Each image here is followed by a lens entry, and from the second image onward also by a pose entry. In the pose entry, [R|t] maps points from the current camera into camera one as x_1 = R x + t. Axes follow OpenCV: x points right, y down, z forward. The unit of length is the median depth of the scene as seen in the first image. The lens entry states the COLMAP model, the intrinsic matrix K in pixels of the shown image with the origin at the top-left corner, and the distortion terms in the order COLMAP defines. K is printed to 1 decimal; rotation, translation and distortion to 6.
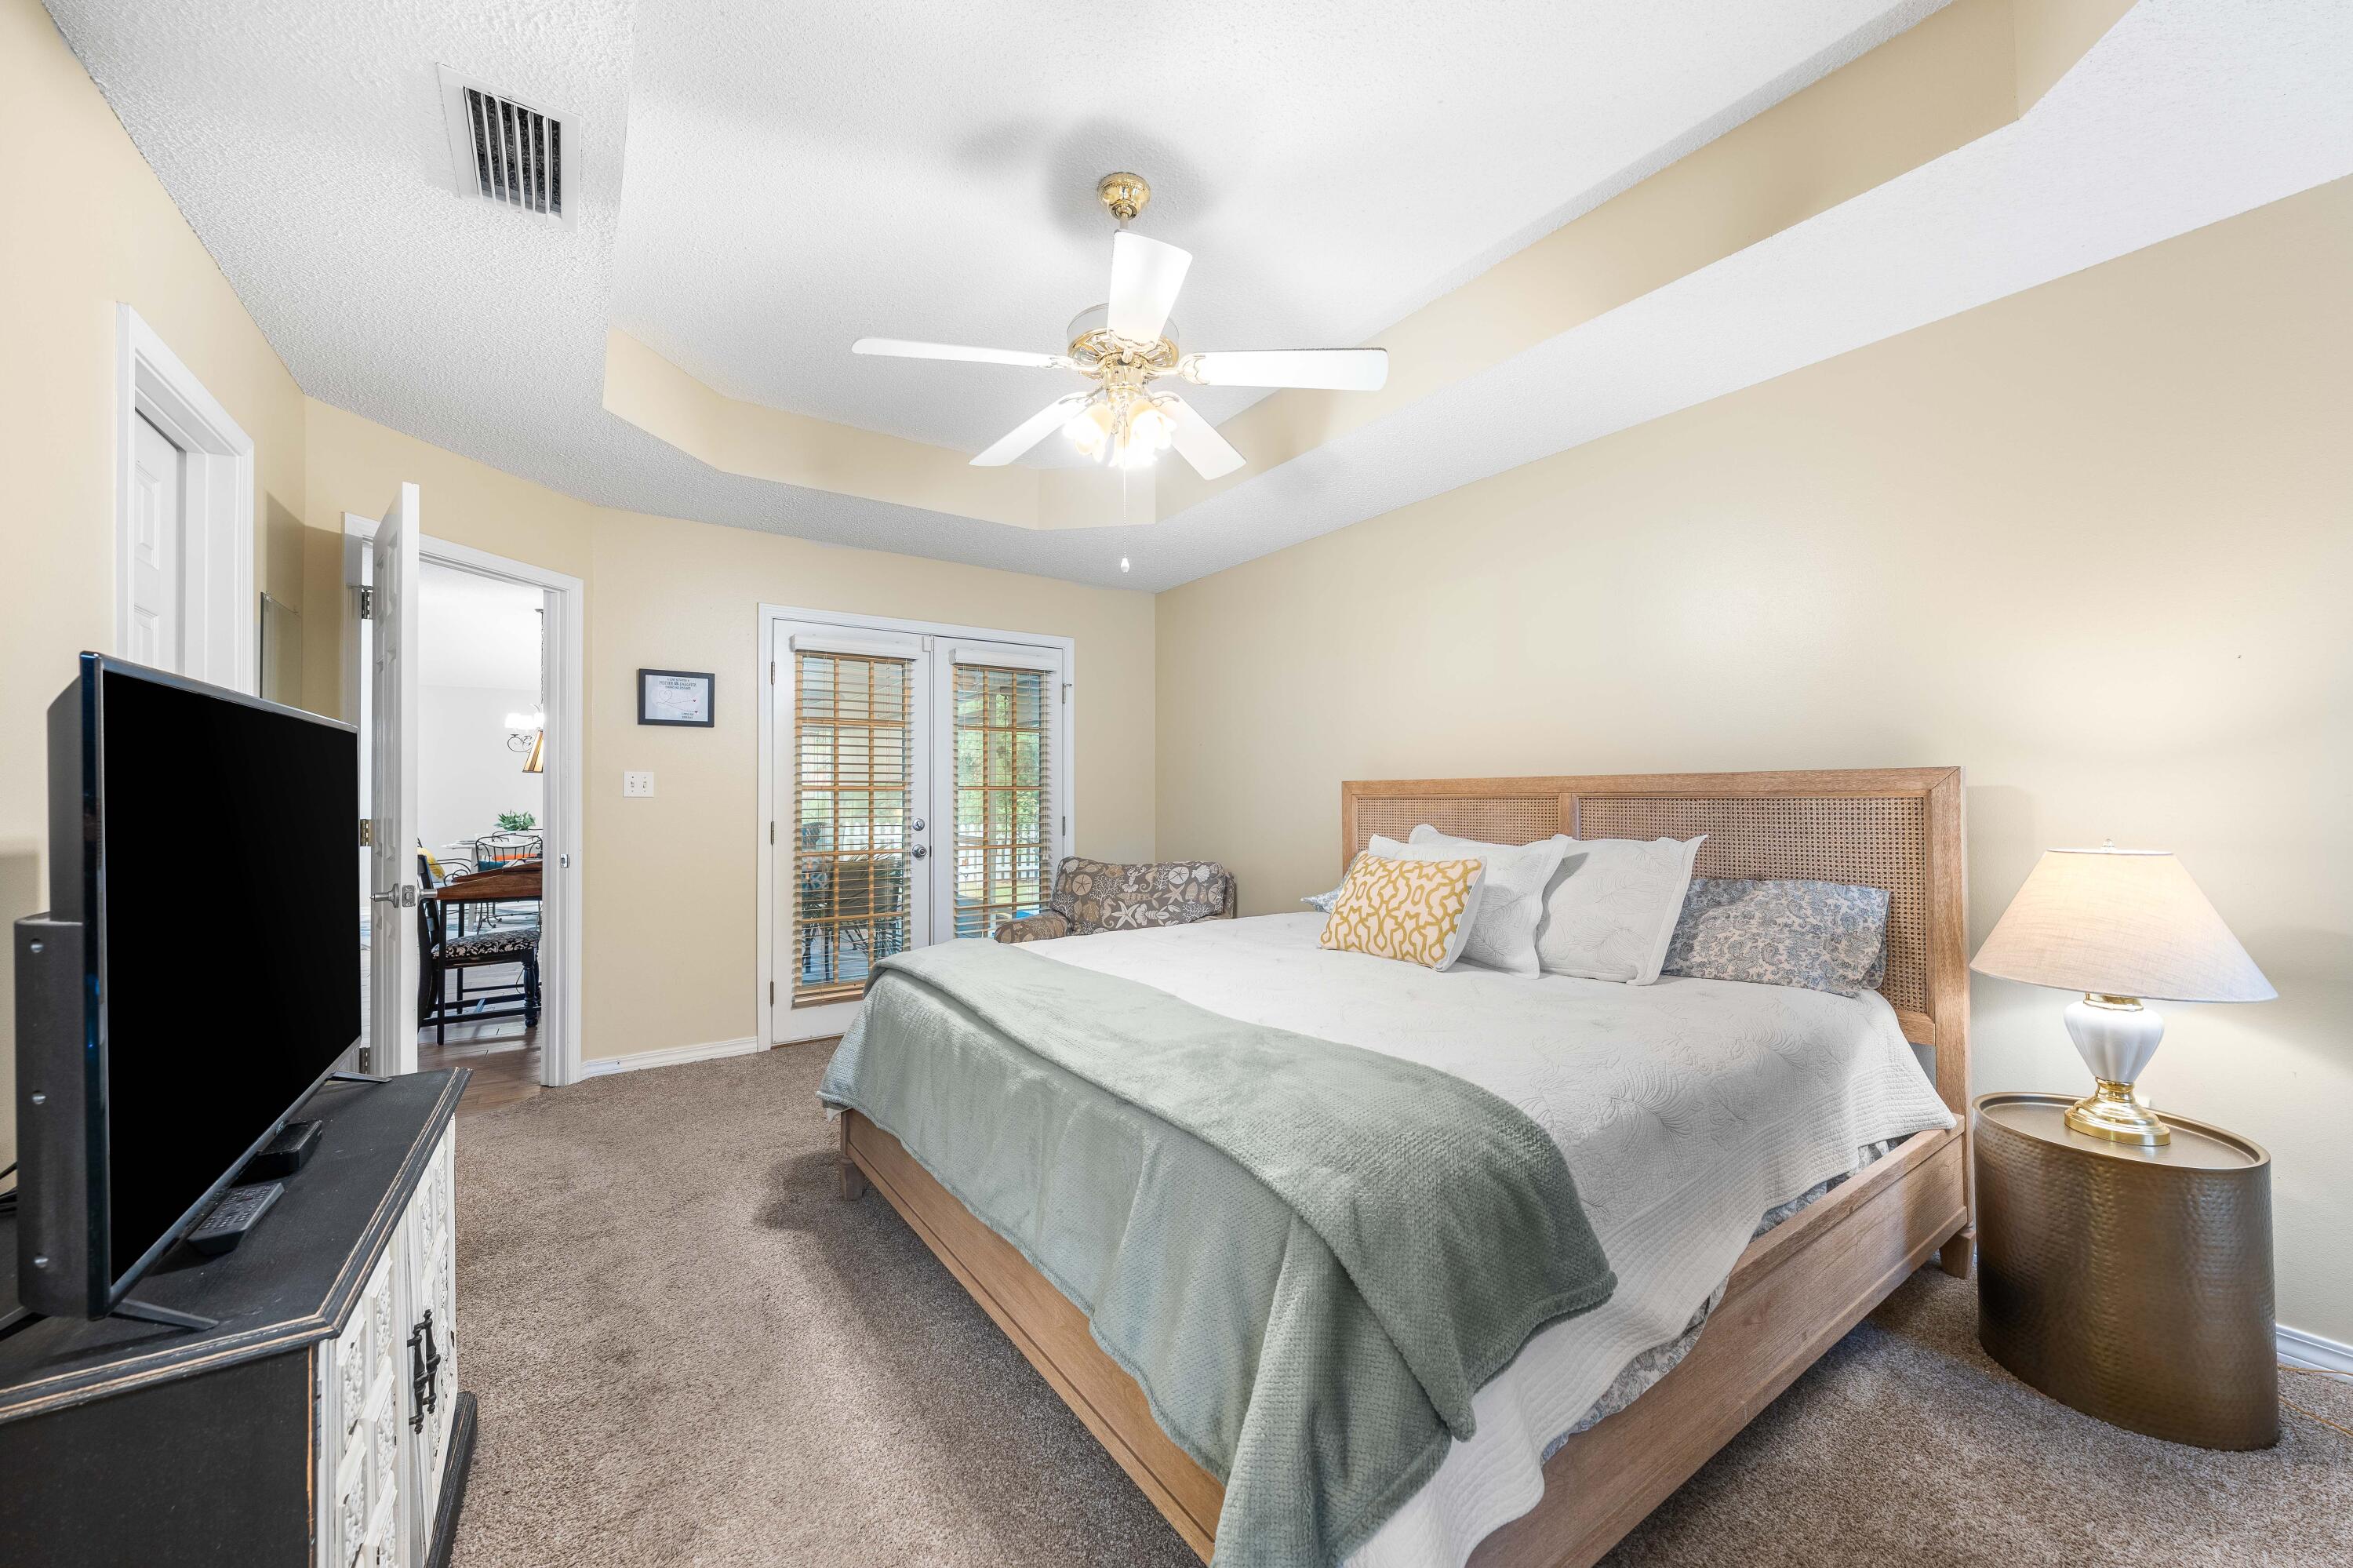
lens RADIAL K [[873.3, 0, 1167.5], [0, 873.3, 789.0], [0, 0, 1]] dist [-0.000253, 0.000010]
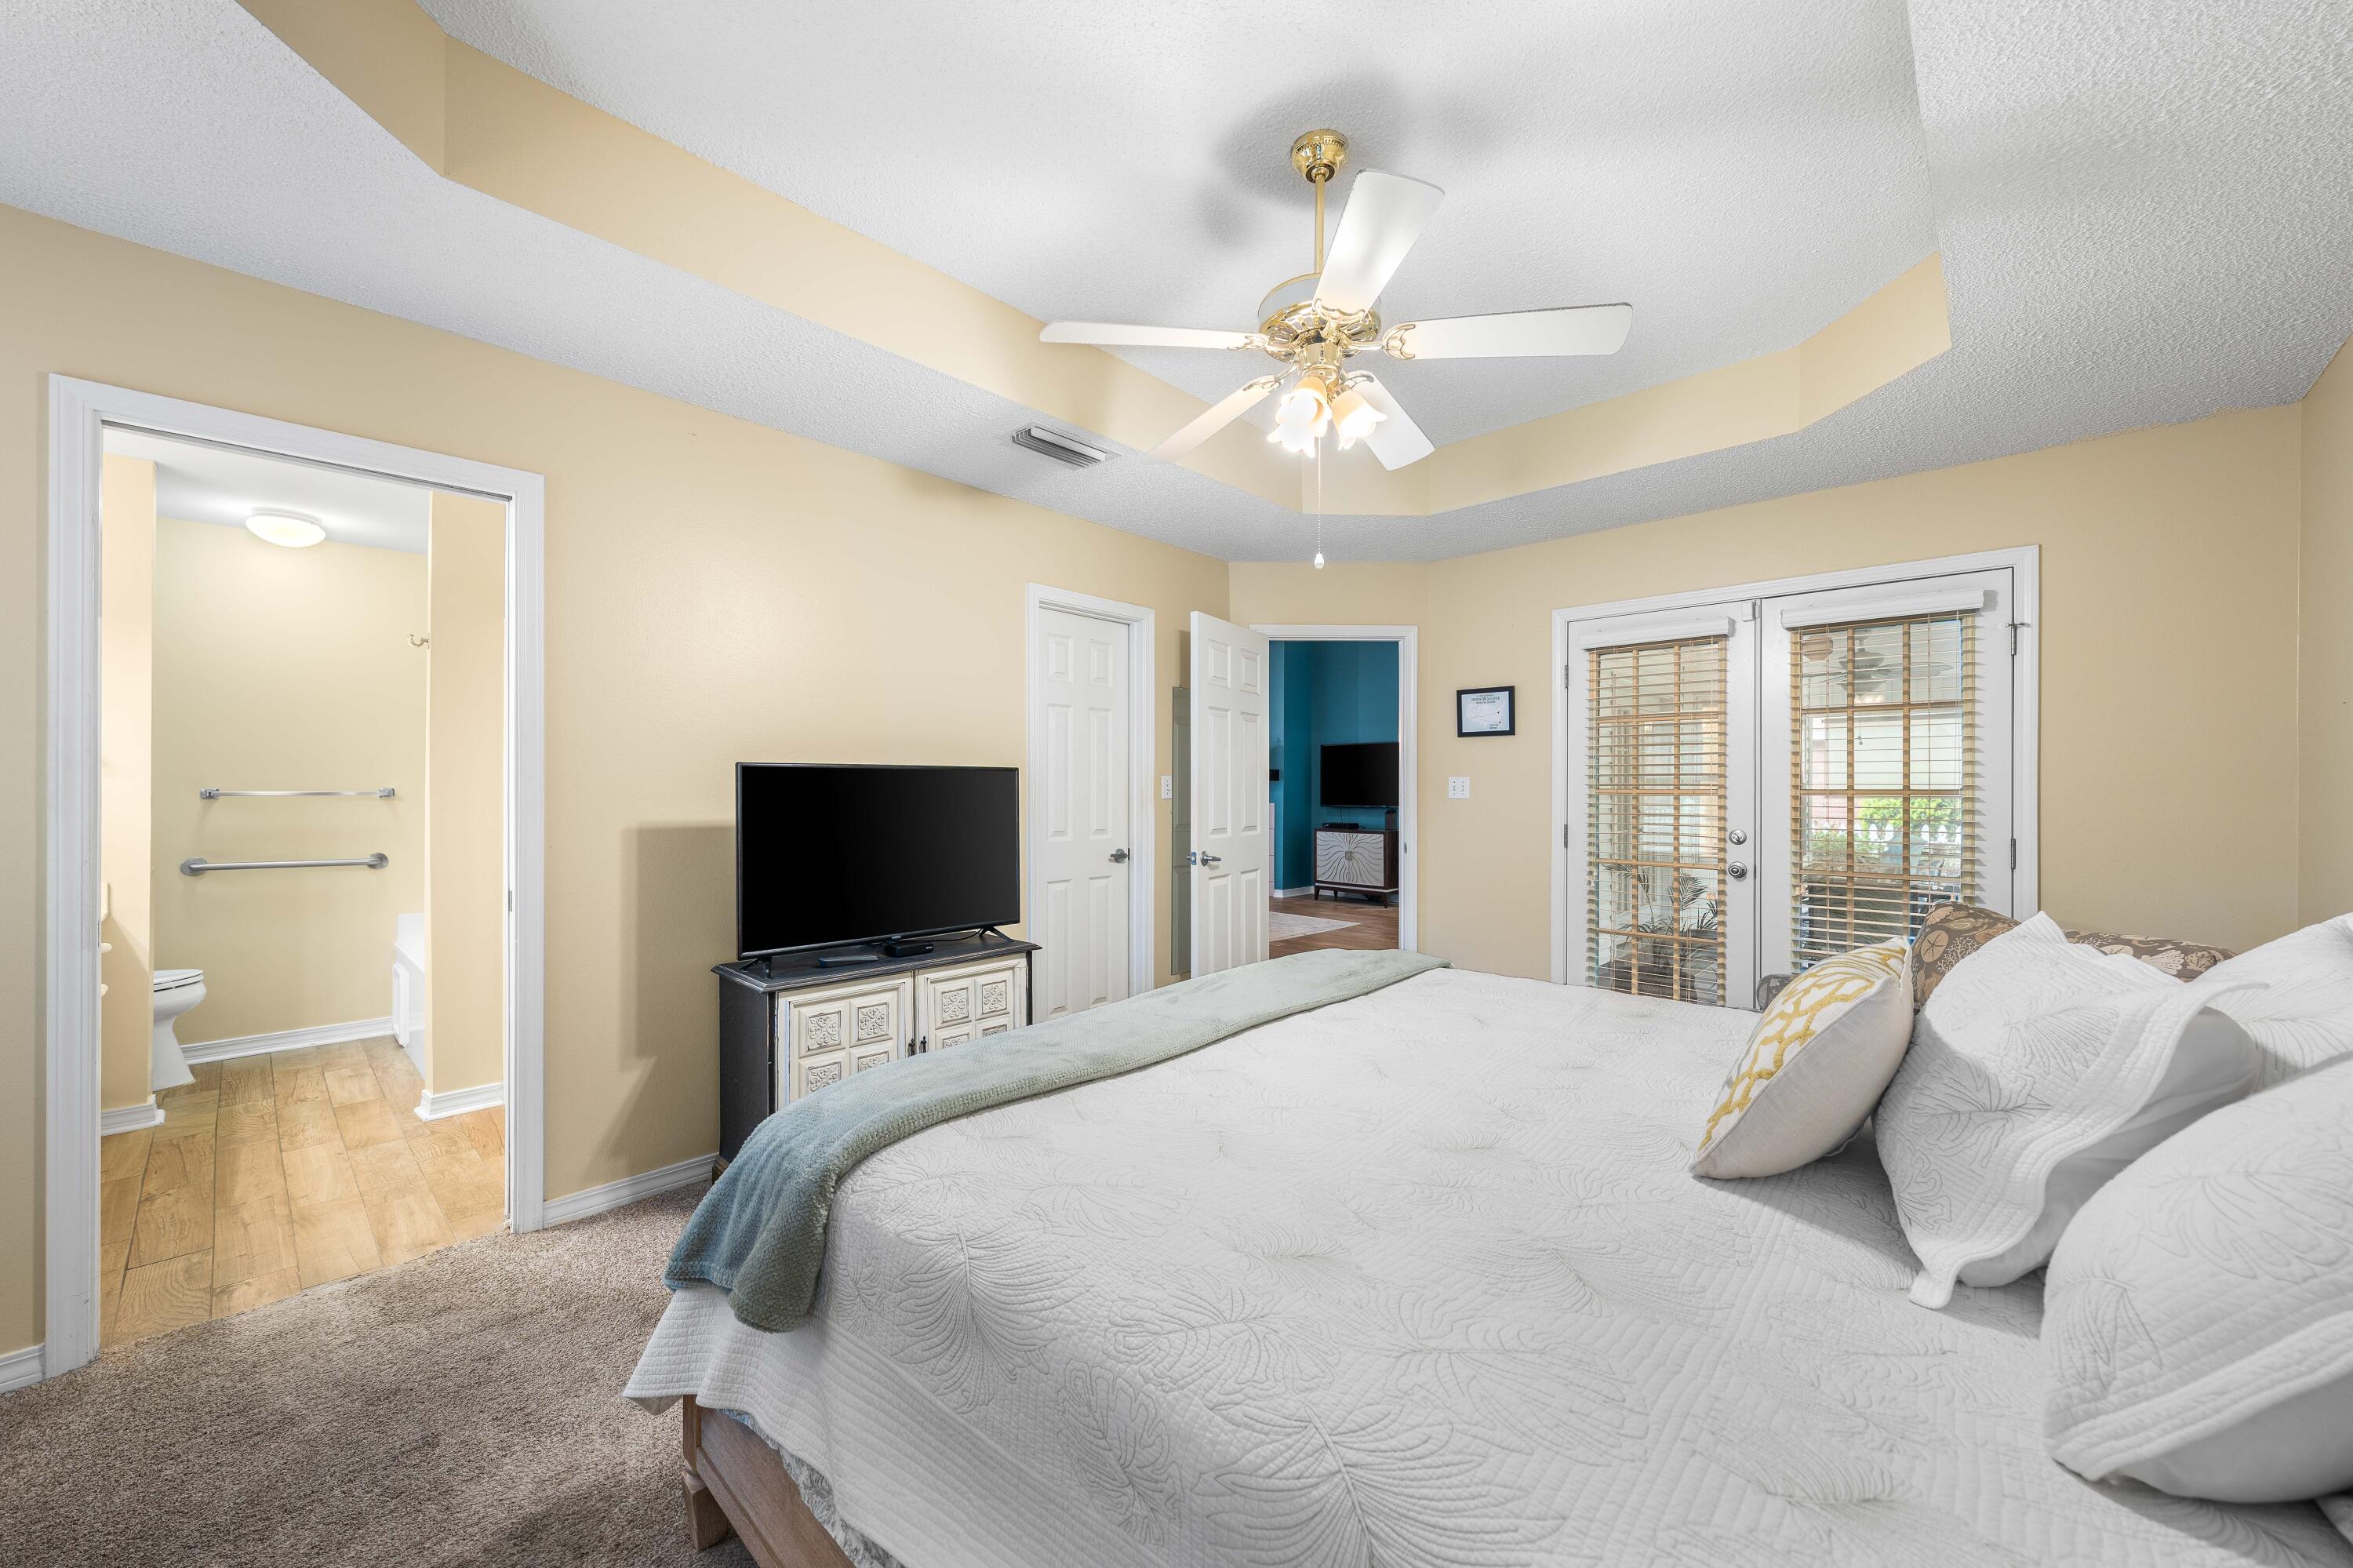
lens RADIAL K [[873.3, 0, 1157.1], [0, 873.3, 789.0], [0, 0, 1]] dist [-0.000253, 0.000010]
pose [[0.184733, -0.001361, -0.982788, 0.445262], [-0.004461, 0.999988, -0.002223, 0.000204], [0.982779, 0.004795, 0.184725, 0.353593]]
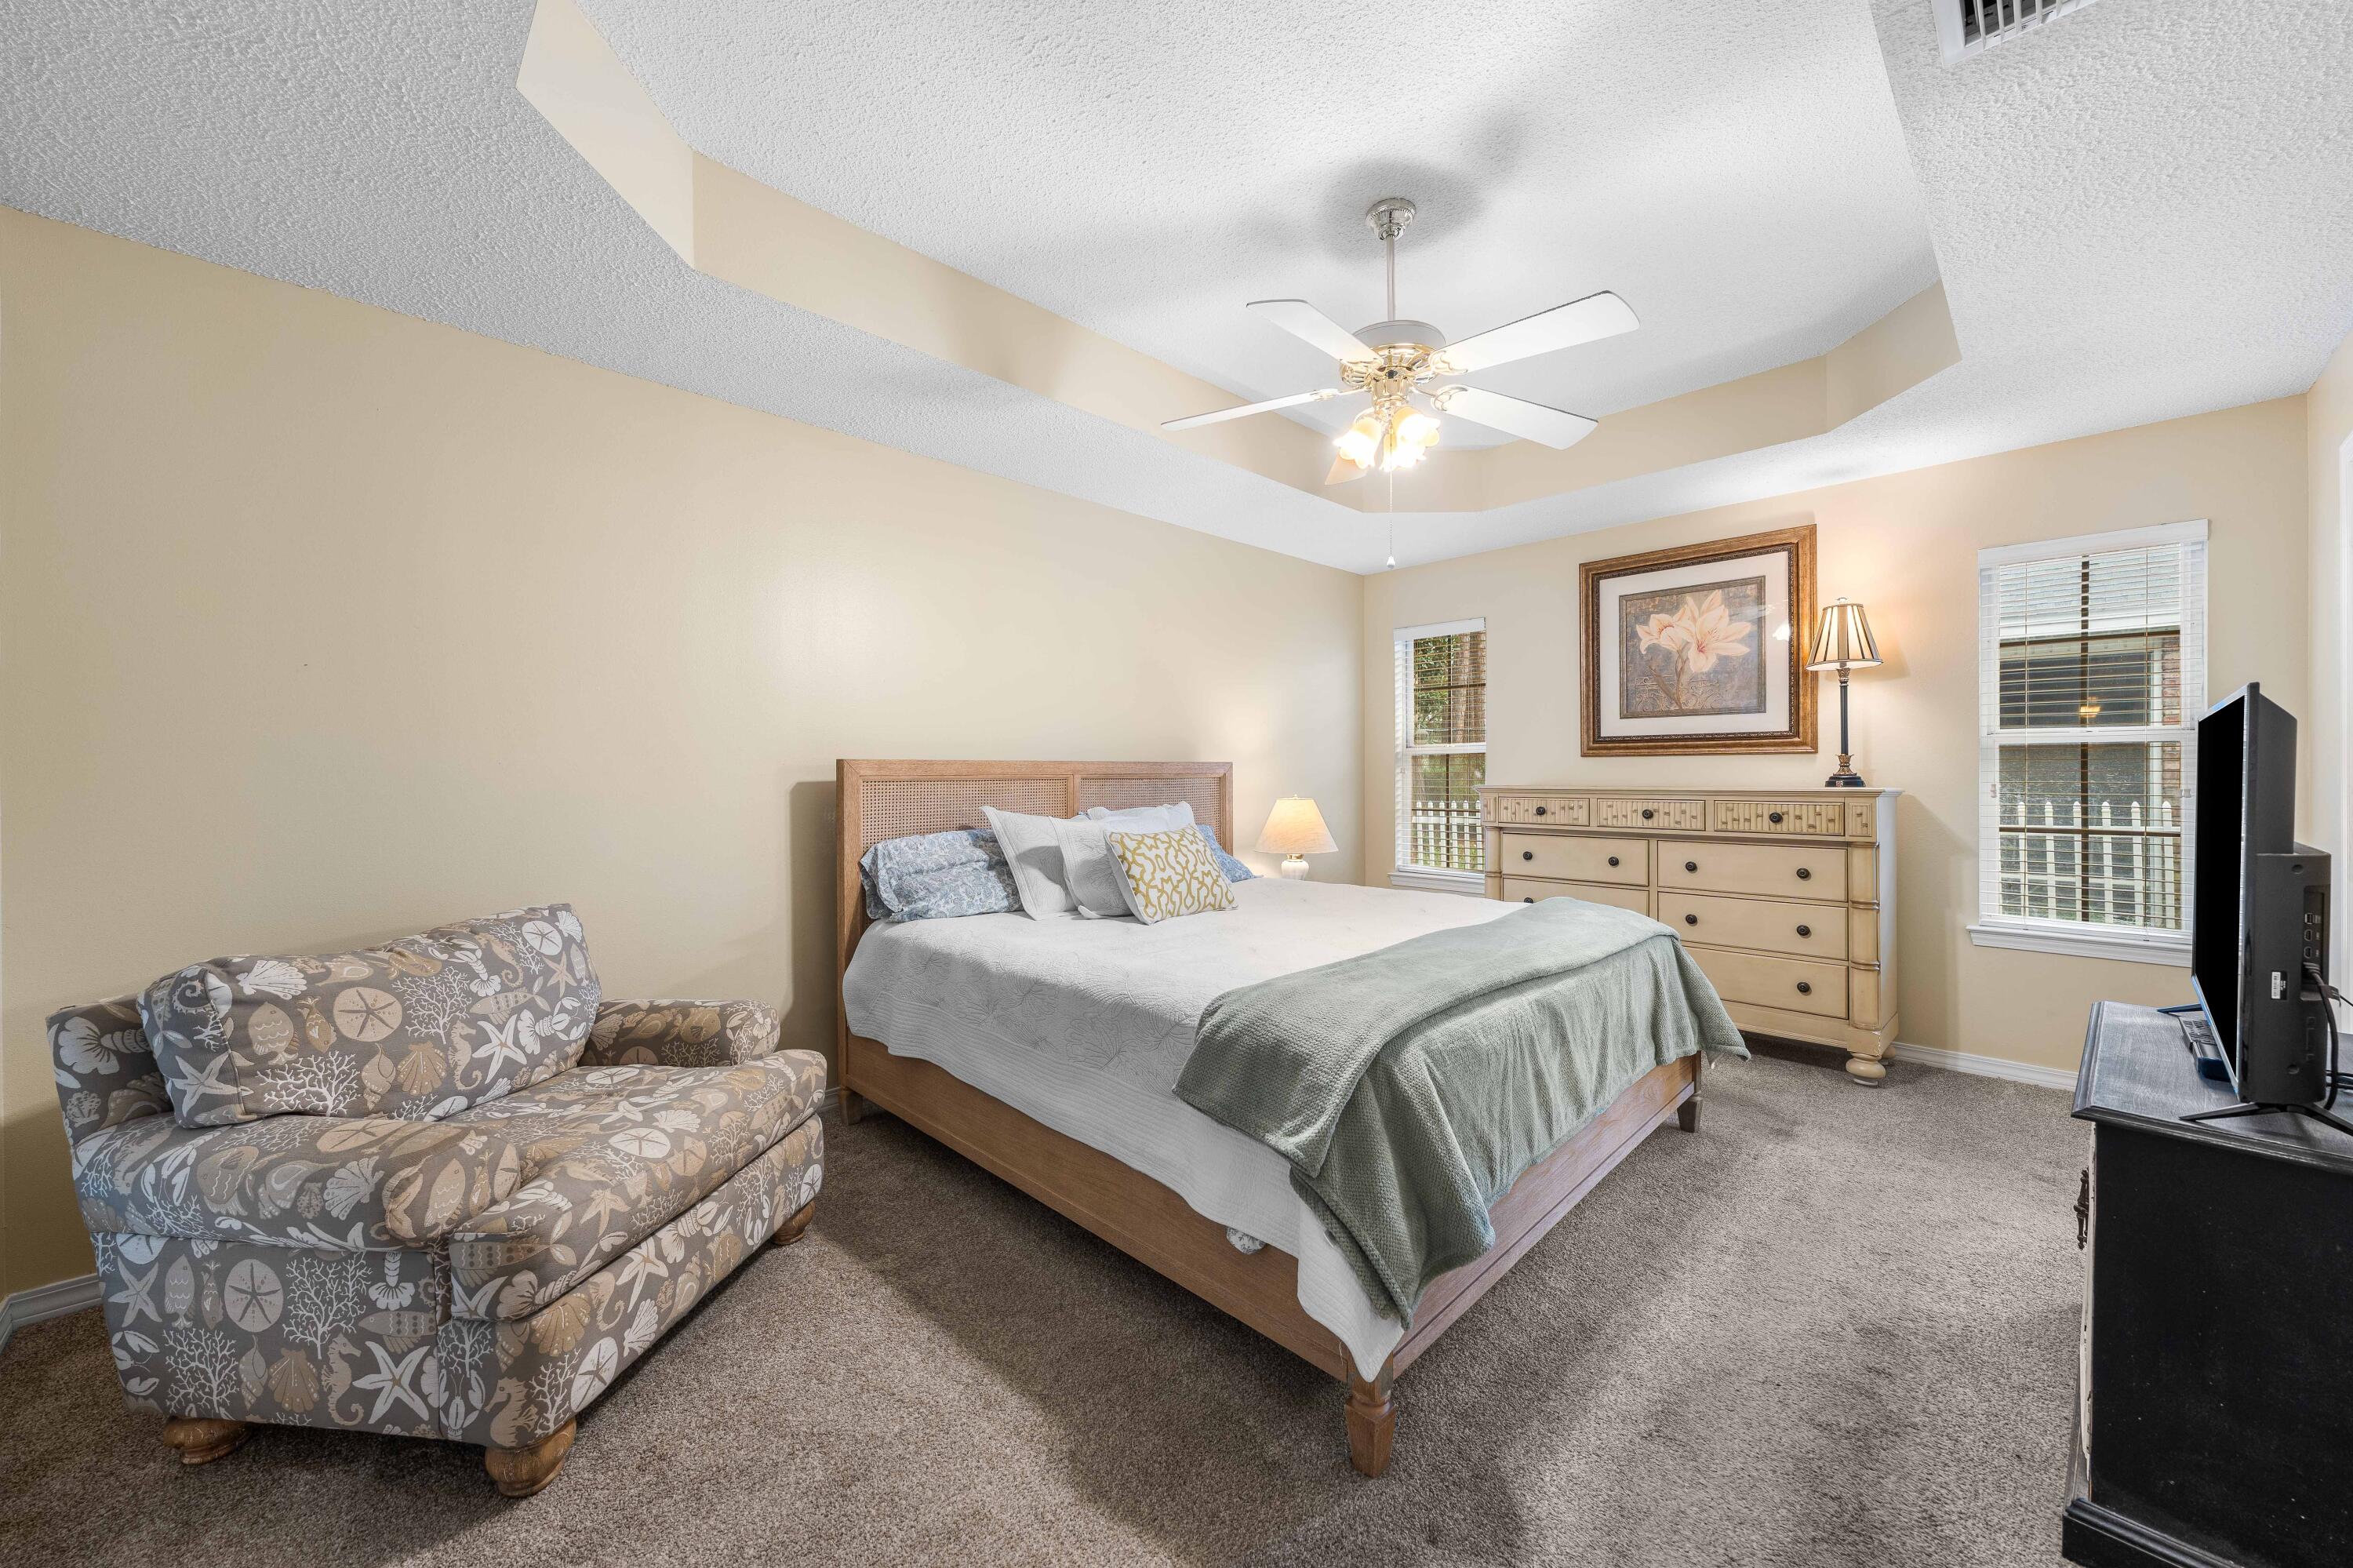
lens RADIAL K [[873.3, 0, 1185.6], [0, 873.3, 778.1], [0, 0, 1]] dist [-0.000253, 0.000010]
pose [[-0.173145, -0.001020, 0.984896, -0.570338], [-0.003810, 0.999993, 0.000365, 0.006318], [-0.984889, -0.003689, -0.173148, 0.765426]]
